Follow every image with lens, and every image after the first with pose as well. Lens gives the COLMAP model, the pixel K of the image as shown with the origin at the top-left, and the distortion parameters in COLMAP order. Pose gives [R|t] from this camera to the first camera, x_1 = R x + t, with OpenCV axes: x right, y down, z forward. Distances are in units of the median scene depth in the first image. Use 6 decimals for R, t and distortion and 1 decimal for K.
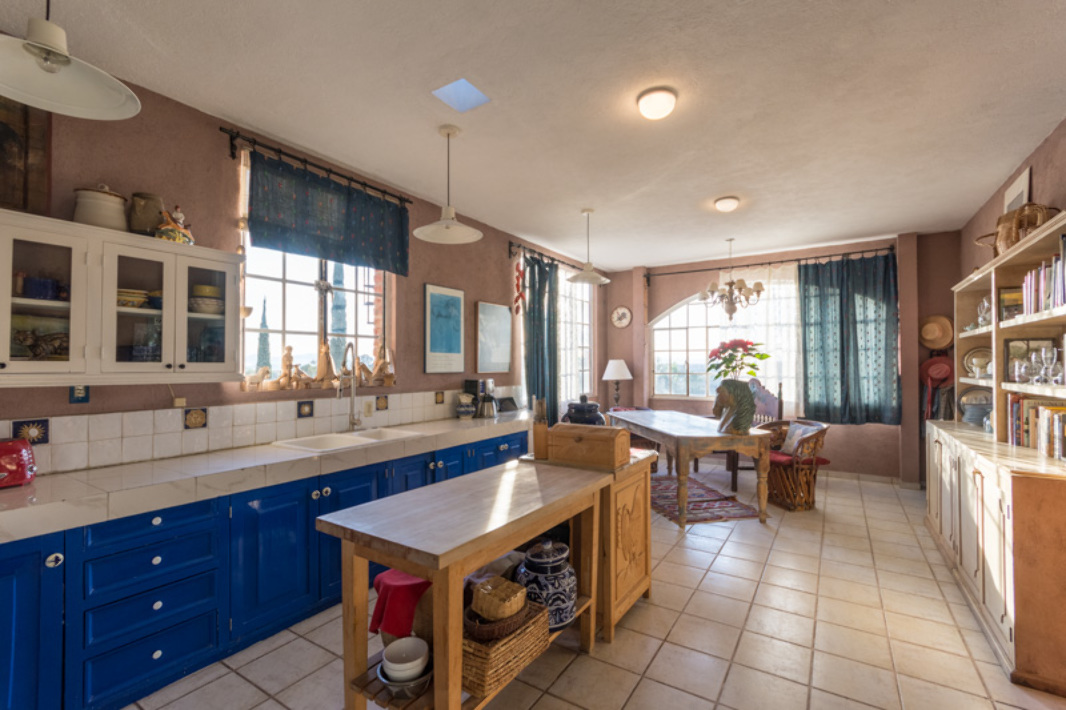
lens RADIAL K [[470.1, 0, 535.8], [0, 470.1, 358.4], [0, 0, 1]] dist [0.001435, 0.000247]
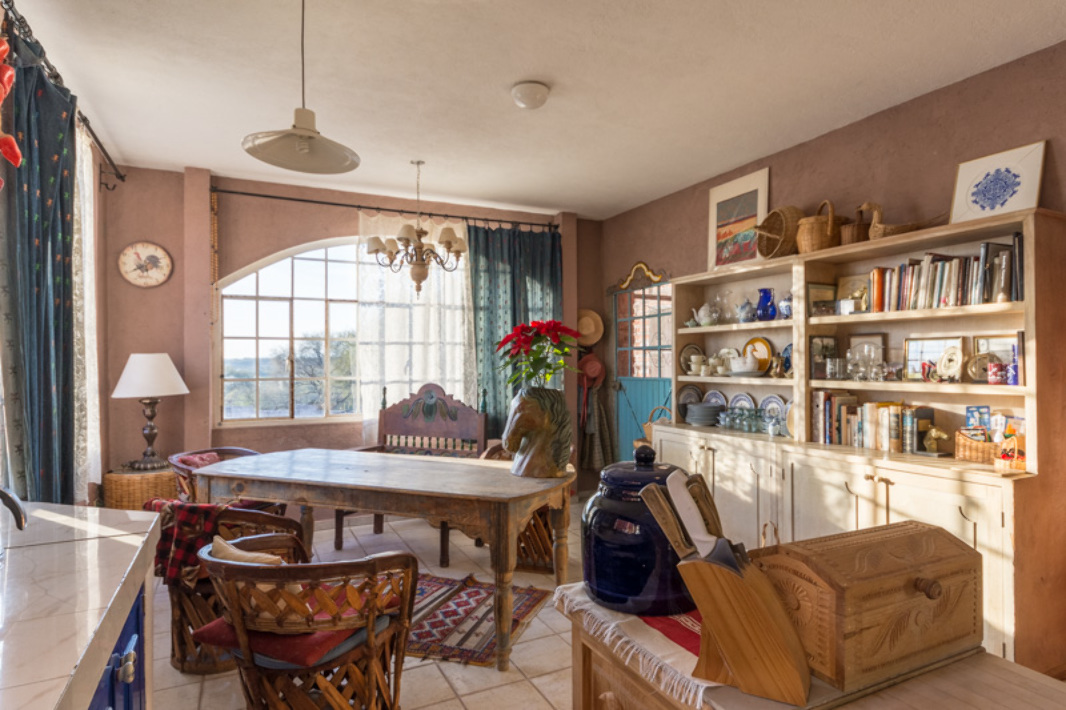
lens RADIAL K [[595.6, 0, 536.1], [0, 595.6, 356.9], [0, 0, 1]] dist [0.001796, 0.000346]
pose [[0.498488, 0.005257, 0.866881, -0.187908], [-0.007670, 0.999969, -0.001653, 0.005045], [-0.866863, -0.005825, 0.498513, 0.464226]]
